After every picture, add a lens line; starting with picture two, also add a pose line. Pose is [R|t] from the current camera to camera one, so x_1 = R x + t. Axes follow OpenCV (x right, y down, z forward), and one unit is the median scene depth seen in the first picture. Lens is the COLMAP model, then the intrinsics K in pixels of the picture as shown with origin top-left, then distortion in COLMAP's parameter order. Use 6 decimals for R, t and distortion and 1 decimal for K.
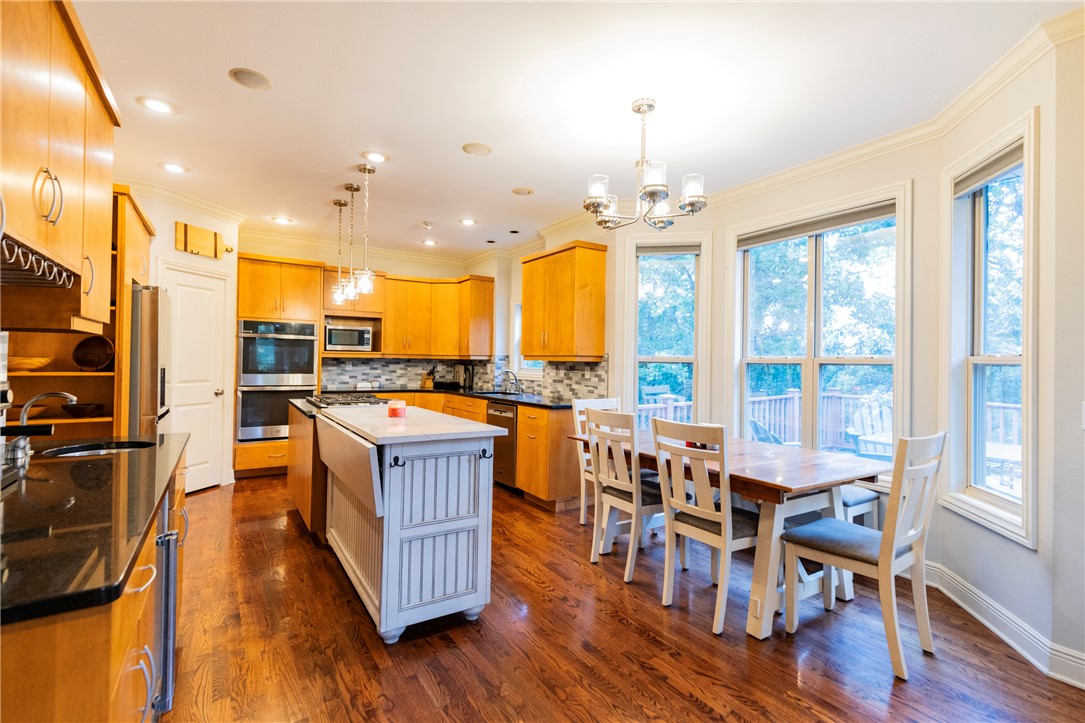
lens RADIAL K [[504.4, 0, 547.4], [0, 504.4, 356.3], [0, 0, 1]] dist [0.009530, 0.000746]
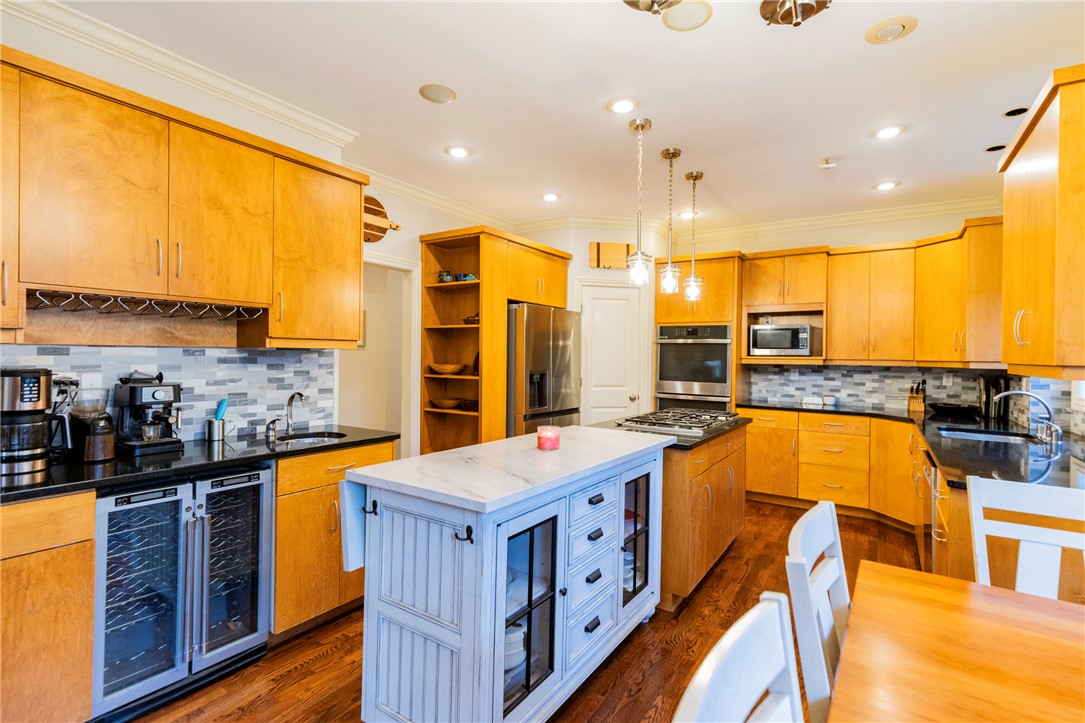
lens RADIAL K [[504.4, 0, 539.9], [0, 504.4, 356.4], [0, 0, 1]] dist [0.009530, 0.000746]
pose [[0.397637, -0.006859, -0.917517, 0.180152], [0.001295, 0.999975, -0.006914, -0.004662], [0.917542, 0.001561, 0.397636, 0.333853]]
